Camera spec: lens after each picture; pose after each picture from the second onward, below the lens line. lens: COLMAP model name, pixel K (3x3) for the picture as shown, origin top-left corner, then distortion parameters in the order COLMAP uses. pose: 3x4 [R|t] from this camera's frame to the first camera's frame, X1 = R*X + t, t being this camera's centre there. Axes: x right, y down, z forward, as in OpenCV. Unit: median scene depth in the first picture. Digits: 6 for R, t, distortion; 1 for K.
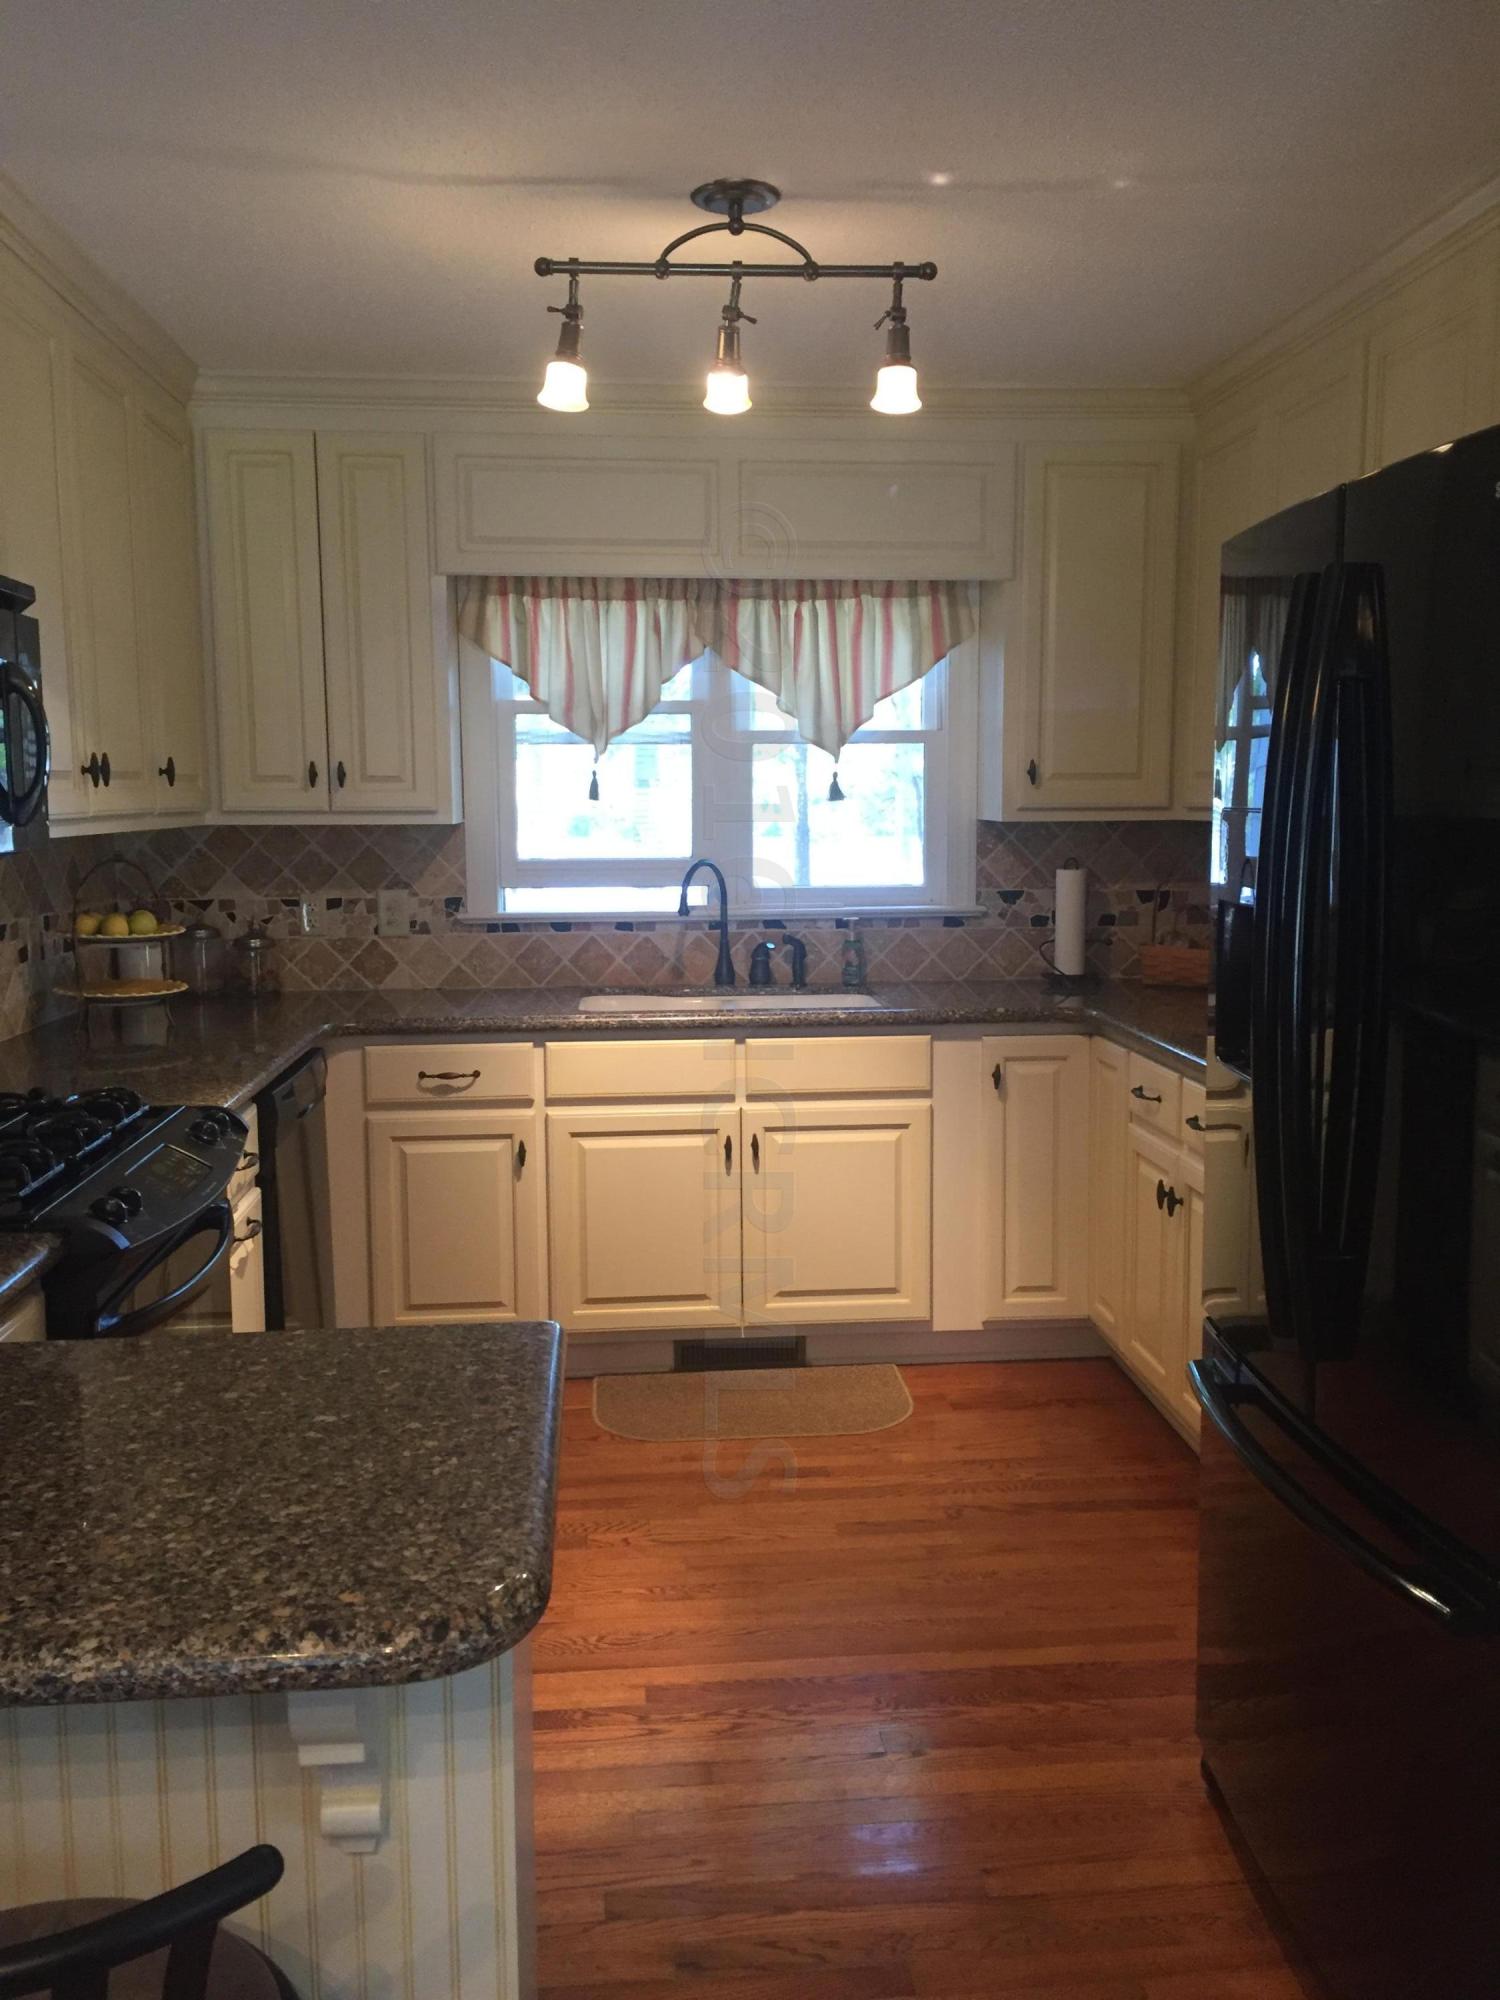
lens RADIAL K [[1719.4, 0, 762.5], [0, 1719.4, 993.5], [0, 0, 1]] dist [0.079633, -0.122599]
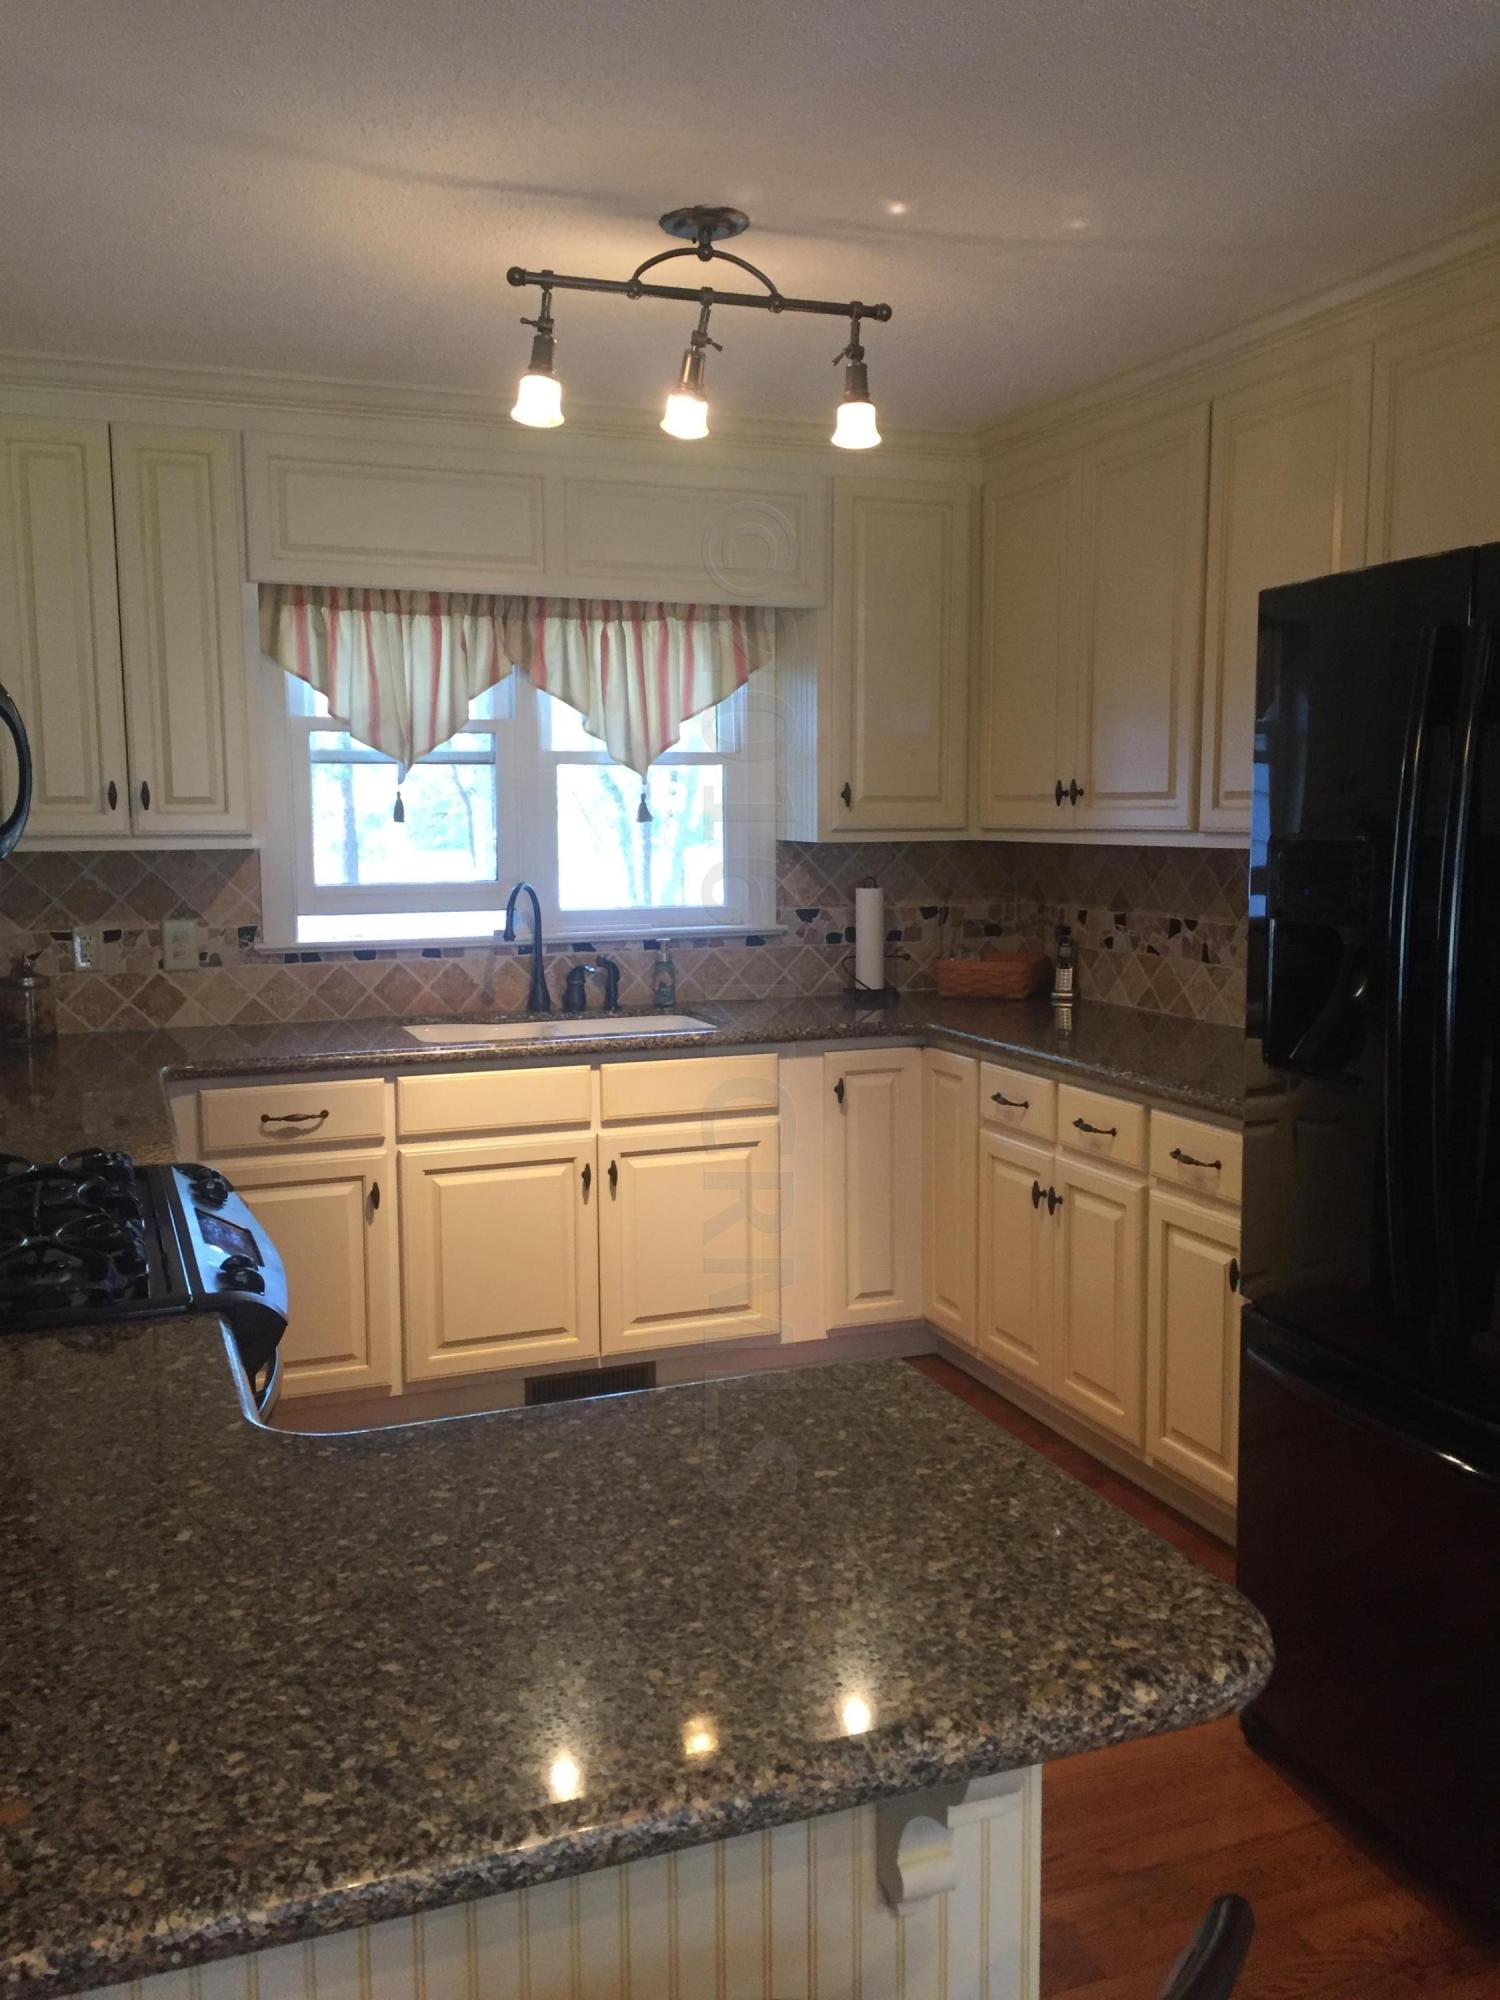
lens RADIAL K [[1719.4, 0, 750.7], [0, 1719.4, 994.3], [0, 0, 1]] dist [0.079633, -0.122599]
pose [[0.960113, -0.031129, 0.277875, -0.199033], [0.033226, 0.999444, -0.002839, -0.008116], [-0.277632, 0.011959, 0.960613, 0.027023]]
